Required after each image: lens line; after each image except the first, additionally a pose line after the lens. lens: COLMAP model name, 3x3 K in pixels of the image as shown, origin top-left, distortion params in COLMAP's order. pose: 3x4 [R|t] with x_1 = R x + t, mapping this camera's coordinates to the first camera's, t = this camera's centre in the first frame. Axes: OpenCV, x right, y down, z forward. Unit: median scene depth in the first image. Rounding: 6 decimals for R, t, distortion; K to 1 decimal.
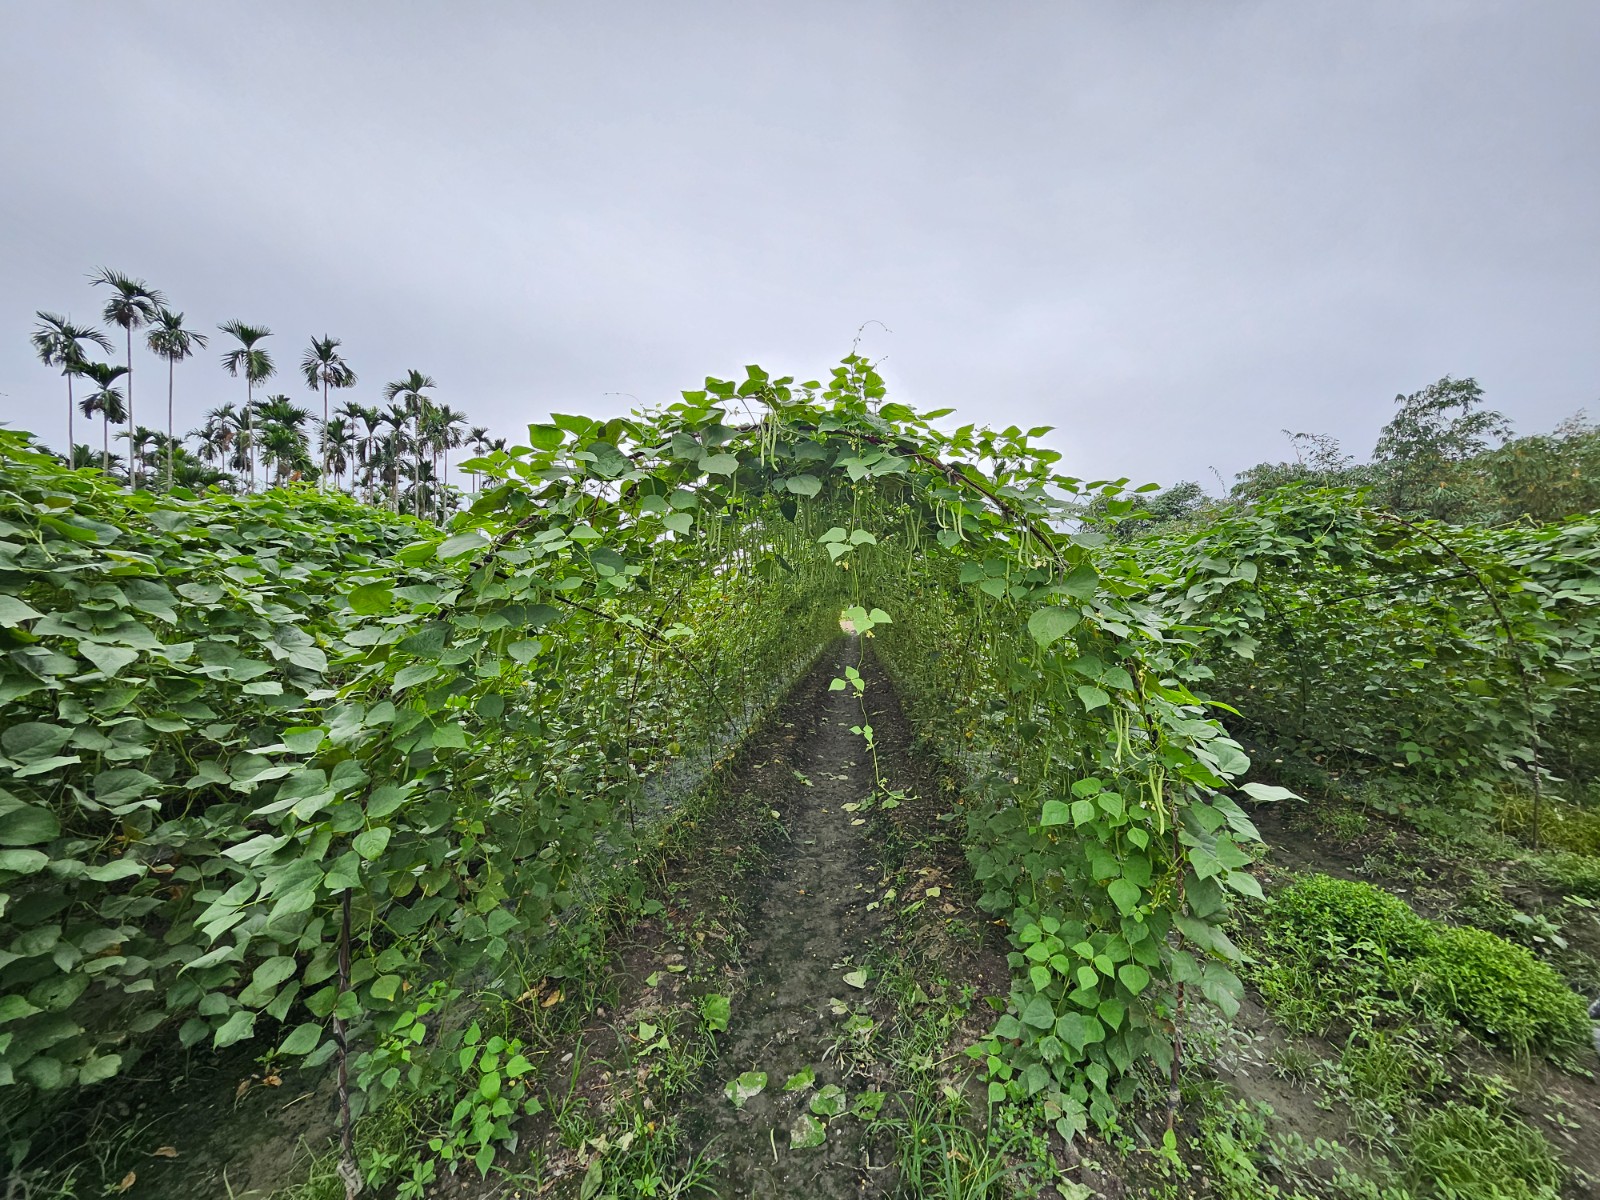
lens RADIAL K [[628.8, 0, 805.4], [0, 628.8, 593.8], [0, 0, 1]] dist [-0.009452, 0.002046]
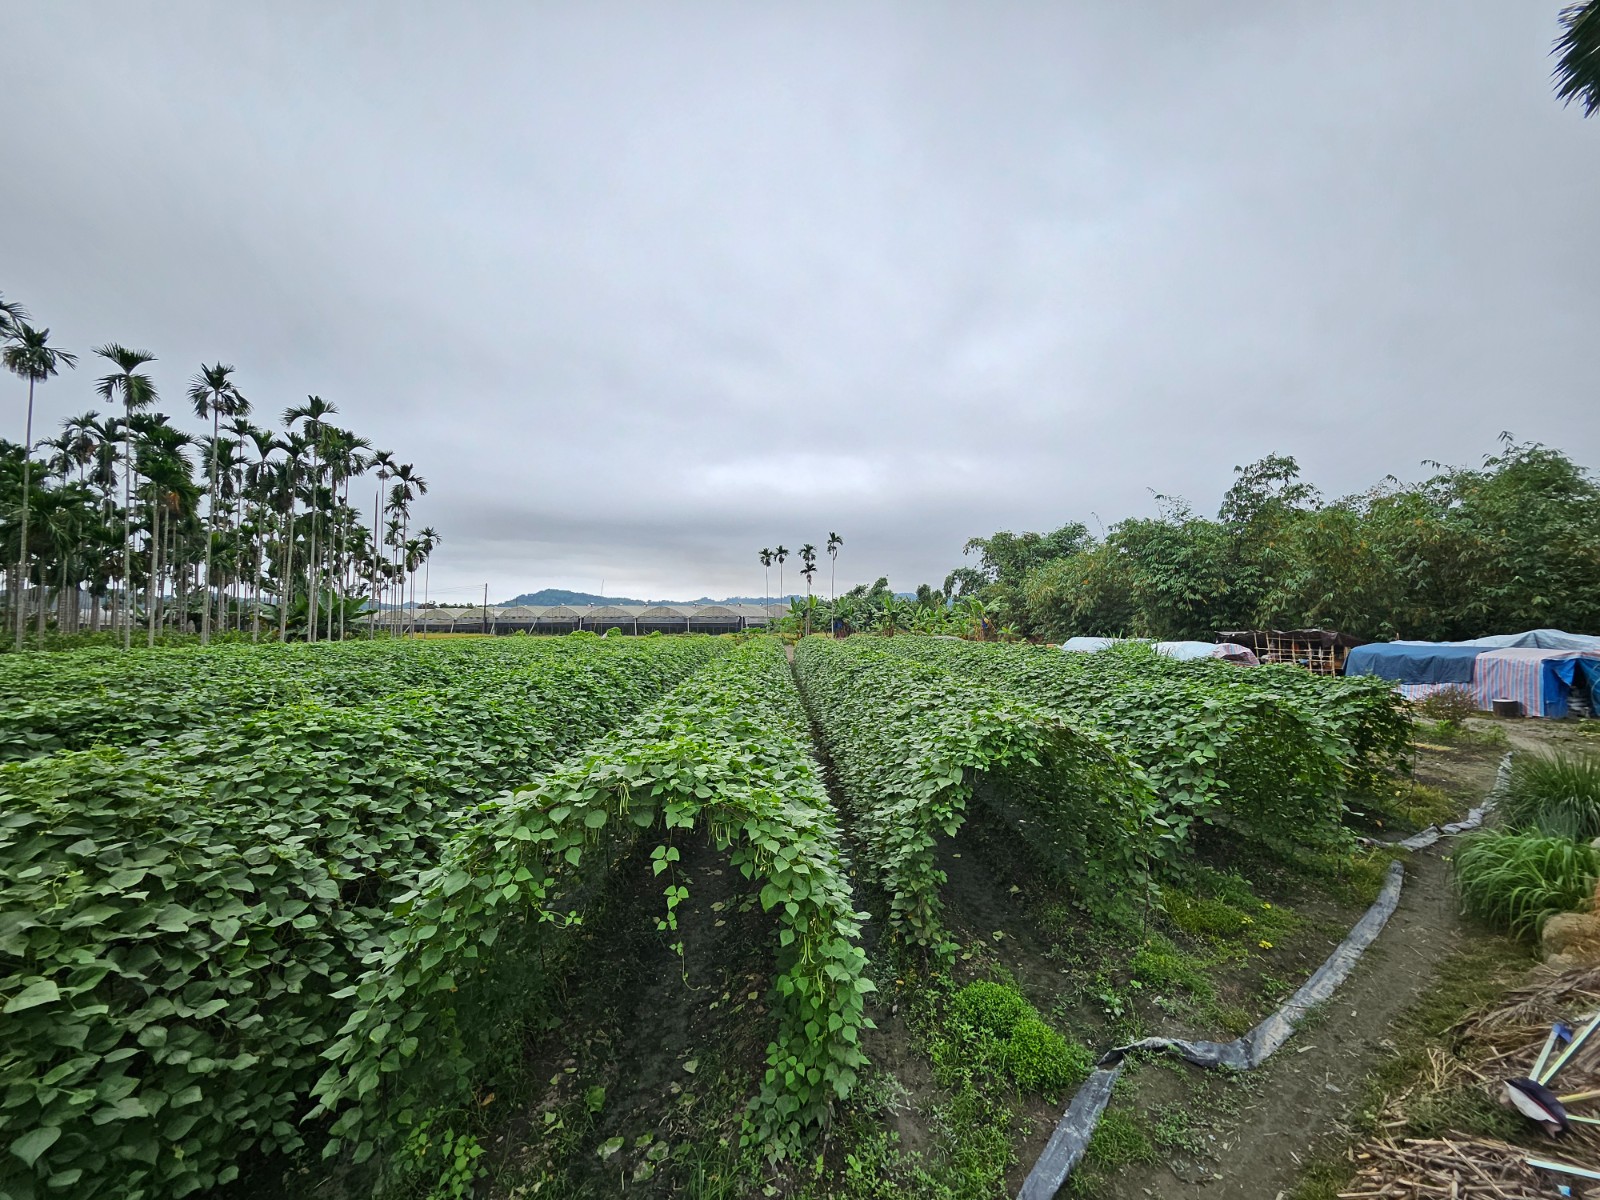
lens RADIAL K [[628.8, 0, 805.7], [0, 628.8, 593.0], [0, 0, 1]] dist [-0.009452, 0.002046]
pose [[0.991975, 0.016902, 0.125303, 0.120529], [-0.014062, 0.999624, -0.023520, -0.424763], [-0.125653, 0.021569, 0.991840, -0.484839]]
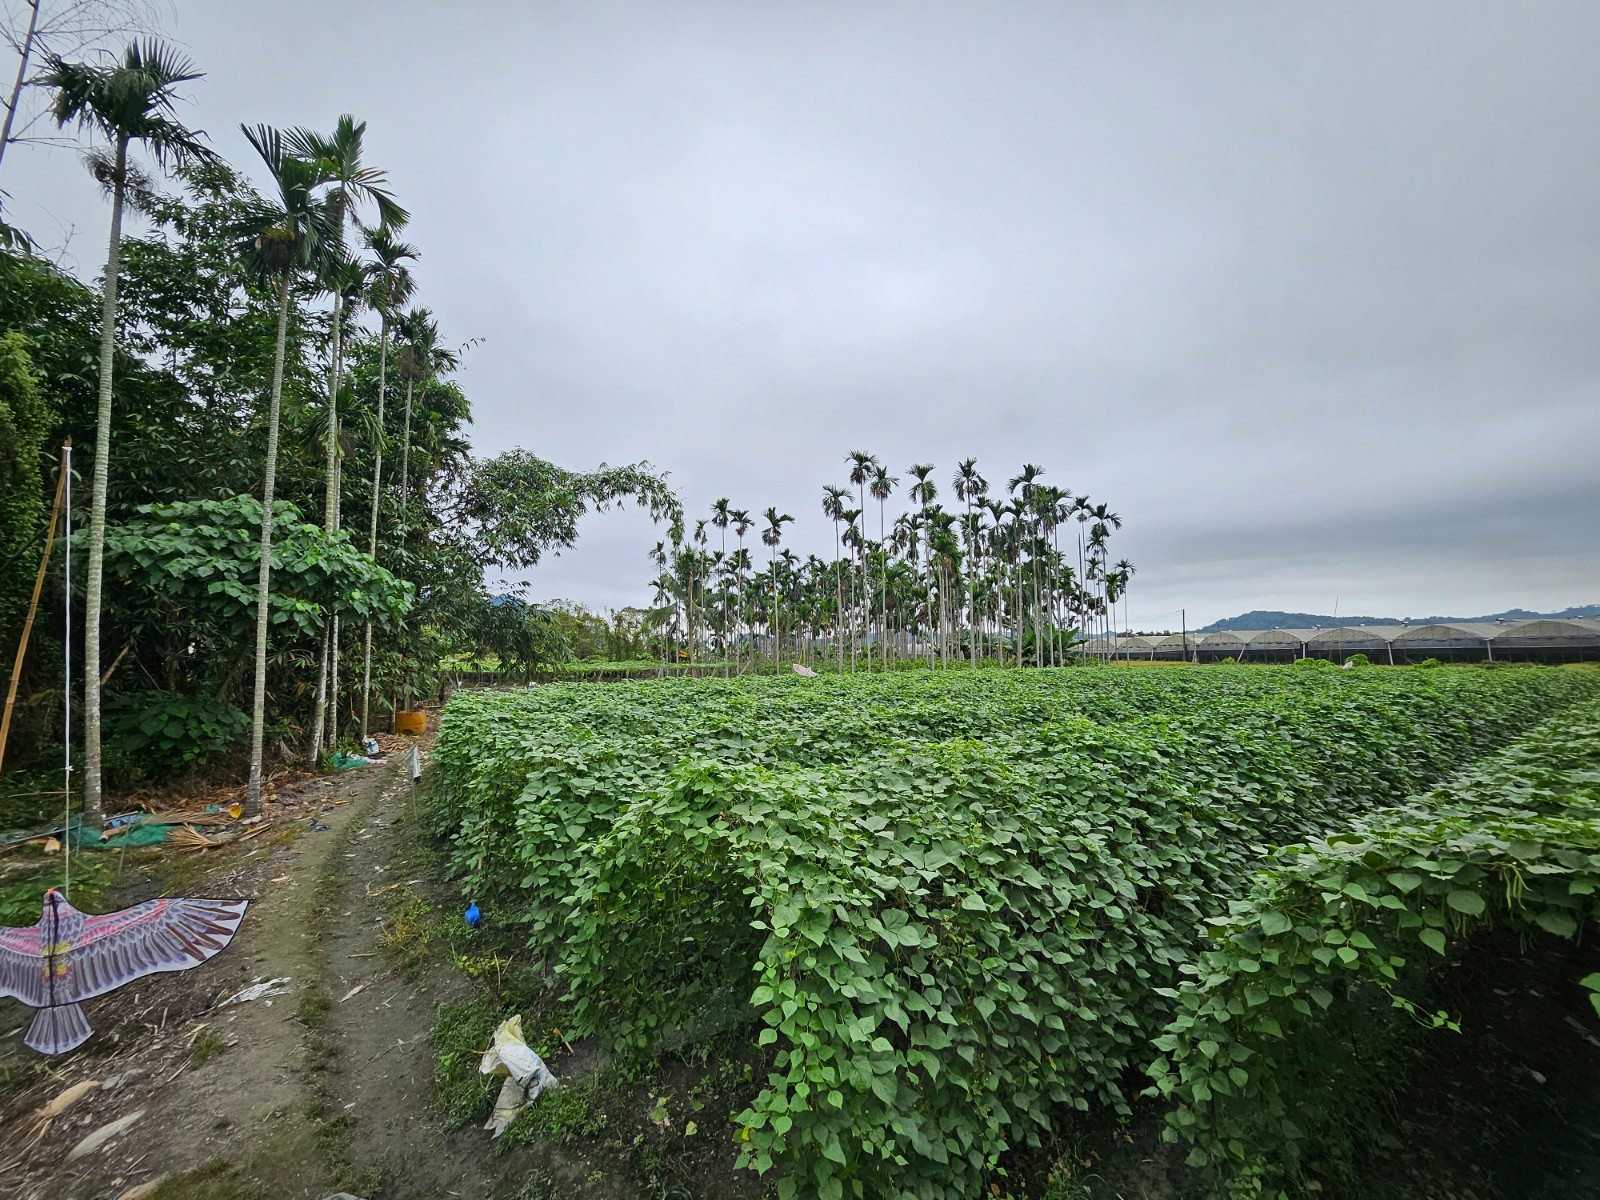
lens RADIAL K [[628.8, 0, 811.1], [0, 628.8, 598.0], [0, 0, 1]] dist [-0.009452, 0.002046]
pose [[0.636549, -0.062334, -0.768713, 0.024168], [0.020615, 0.997748, -0.063835, -0.423645], [0.770961, 0.024787, 0.636400, -0.557318]]
